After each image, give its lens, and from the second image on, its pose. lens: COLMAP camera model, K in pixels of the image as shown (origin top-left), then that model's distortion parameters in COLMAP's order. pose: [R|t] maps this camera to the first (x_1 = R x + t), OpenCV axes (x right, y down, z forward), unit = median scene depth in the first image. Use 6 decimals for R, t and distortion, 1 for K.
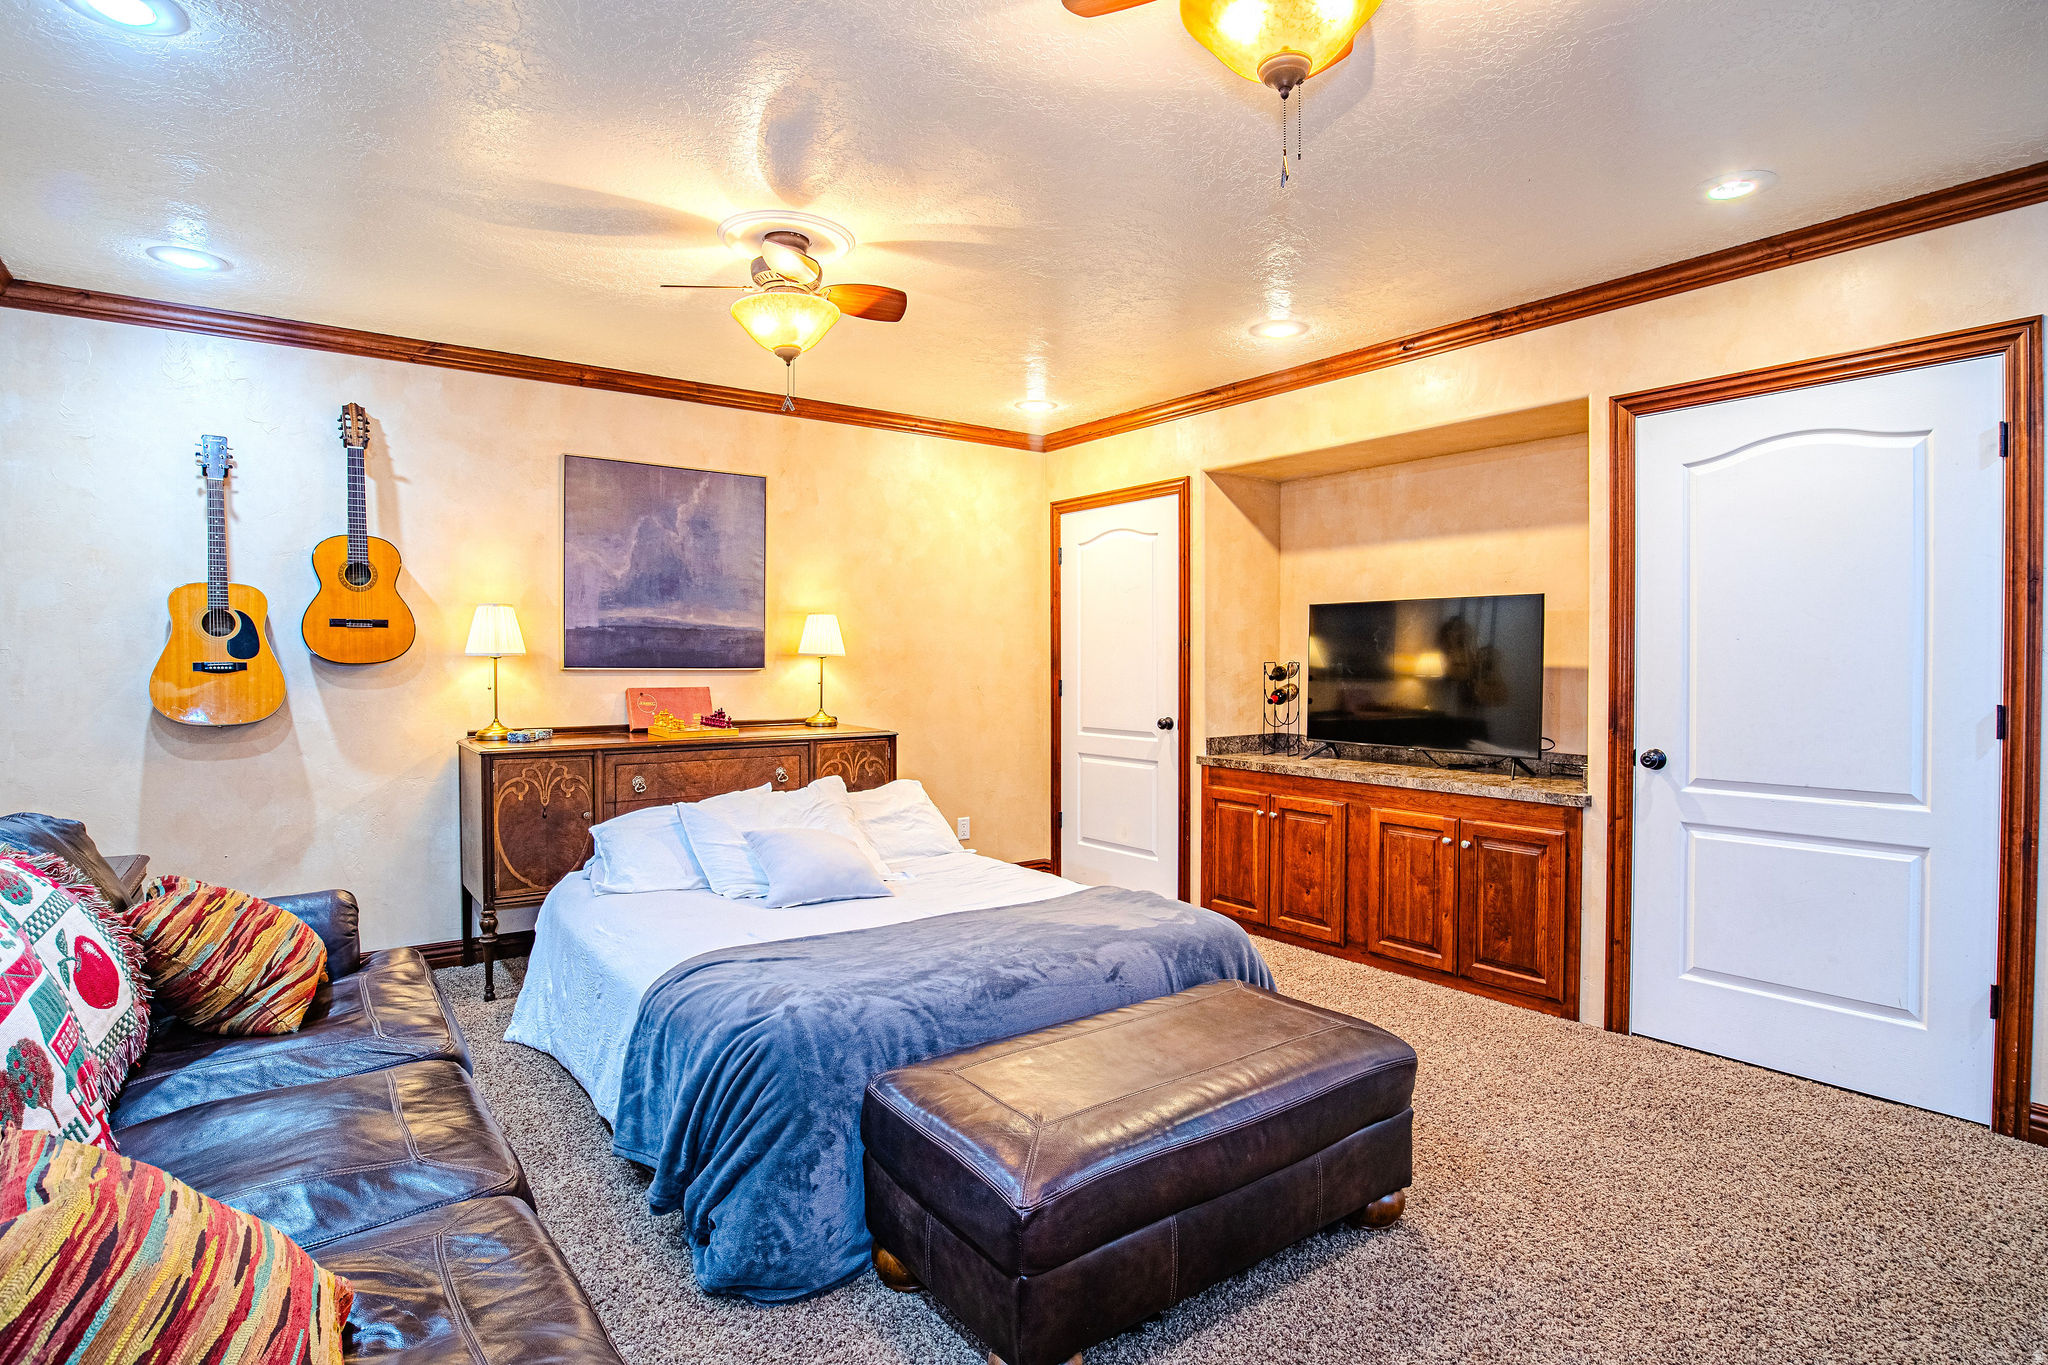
lens RADIAL K [[1036.6, 0, 1028.7], [0, 1036.6, 680.9], [0, 0, 1]] dist [-0.041031, 0.009868]
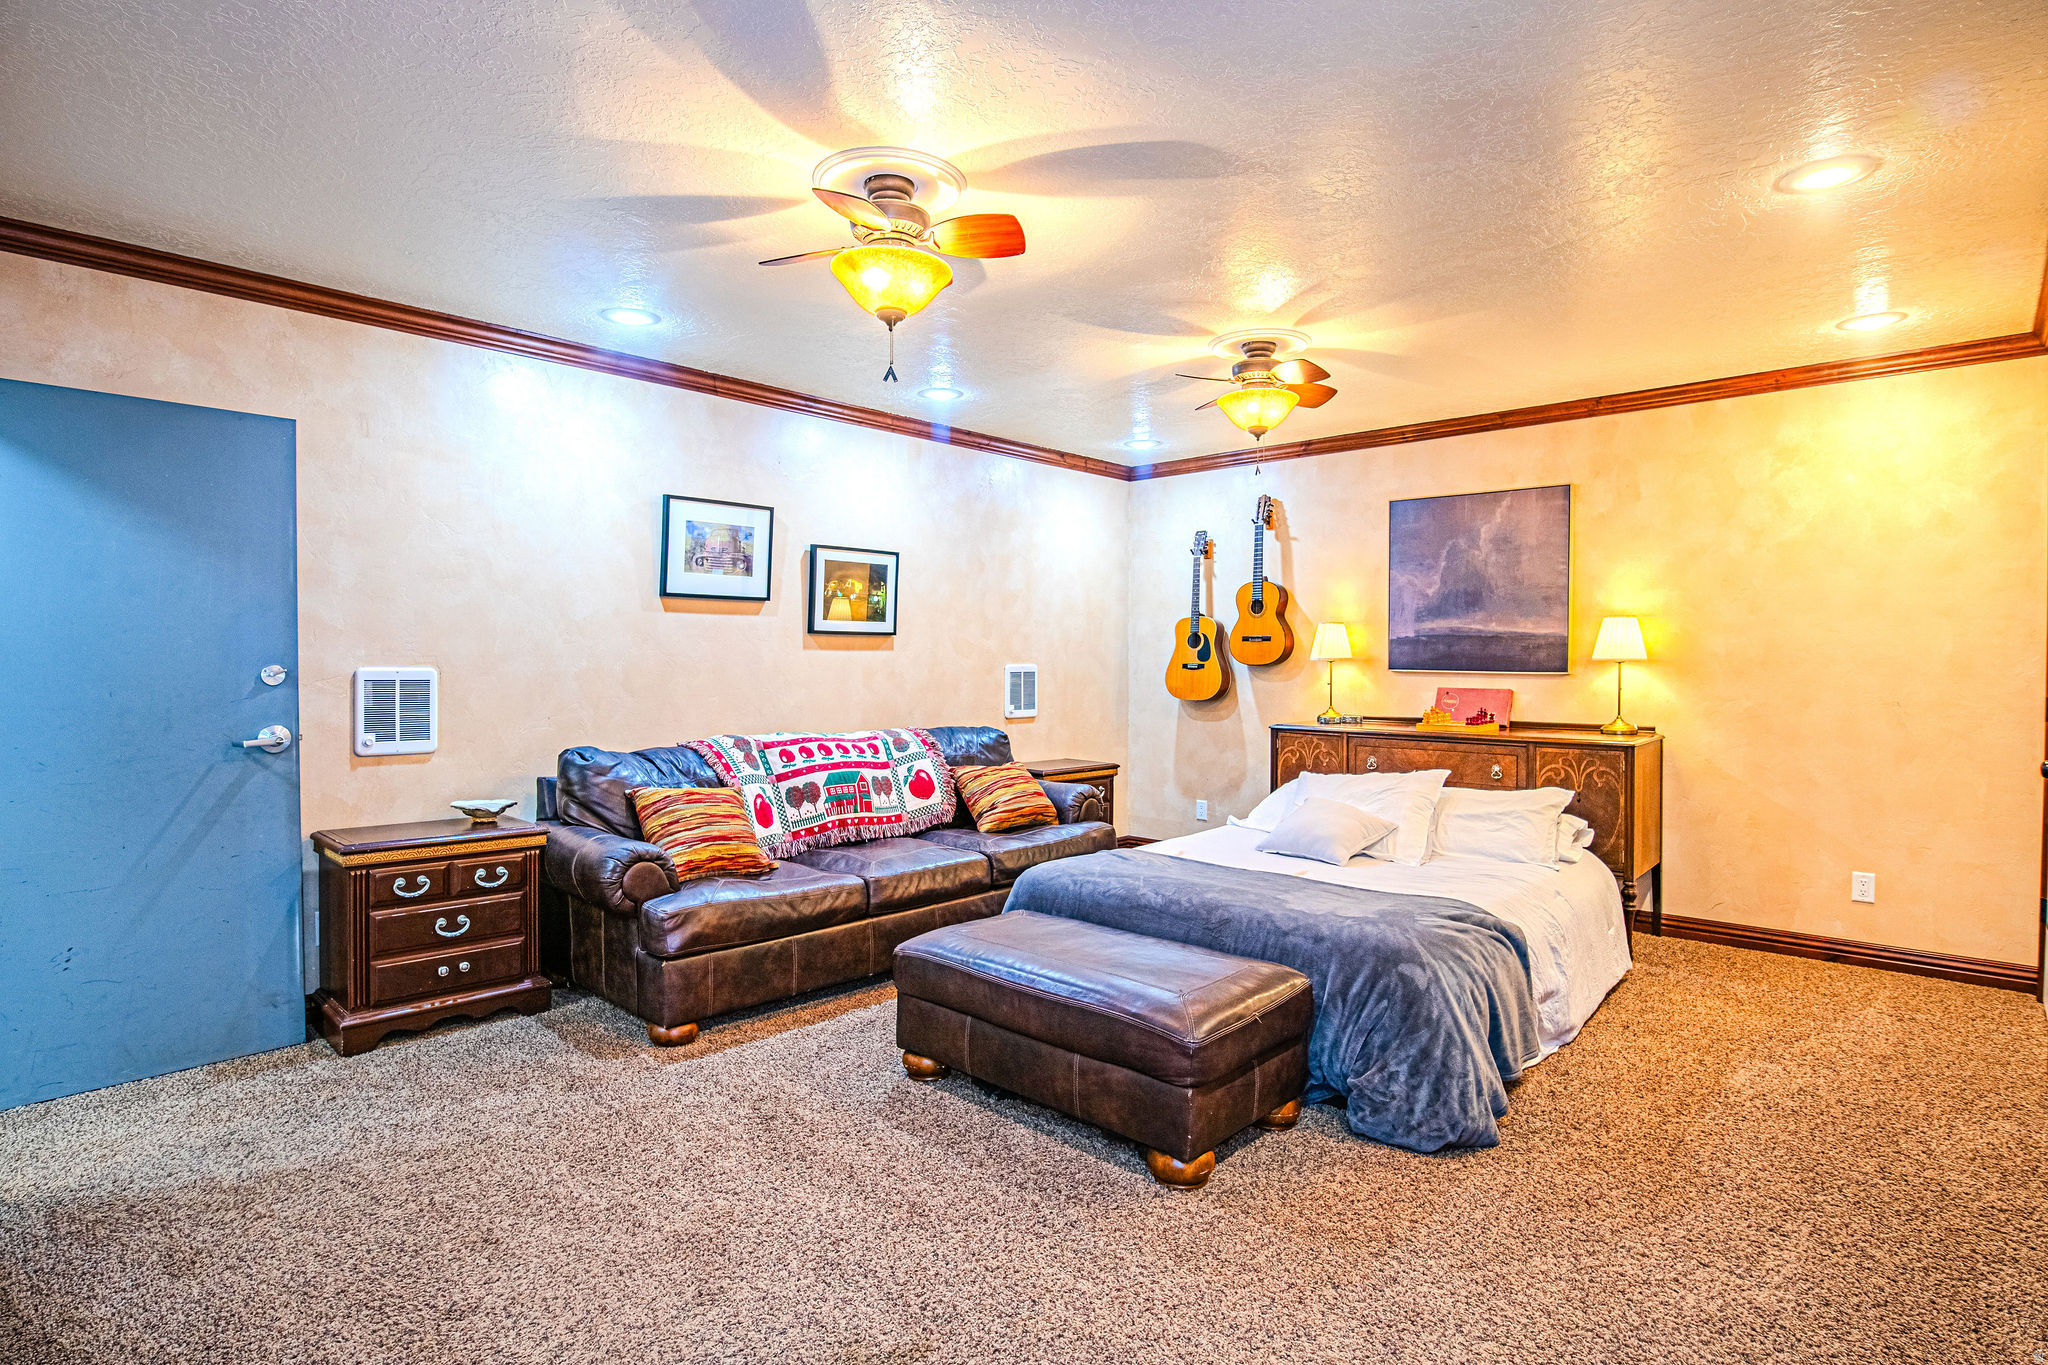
lens RADIAL K [[1036.6, 0, 1022.5], [0, 1036.6, 686.4], [0, 0, 1]] dist [-0.041031, 0.009868]
pose [[0.182452, 0.024327, -0.982914, 0.693707], [-0.024416, 0.999498, 0.020205, -0.006591], [0.982912, 0.020313, 0.182954, 0.315537]]
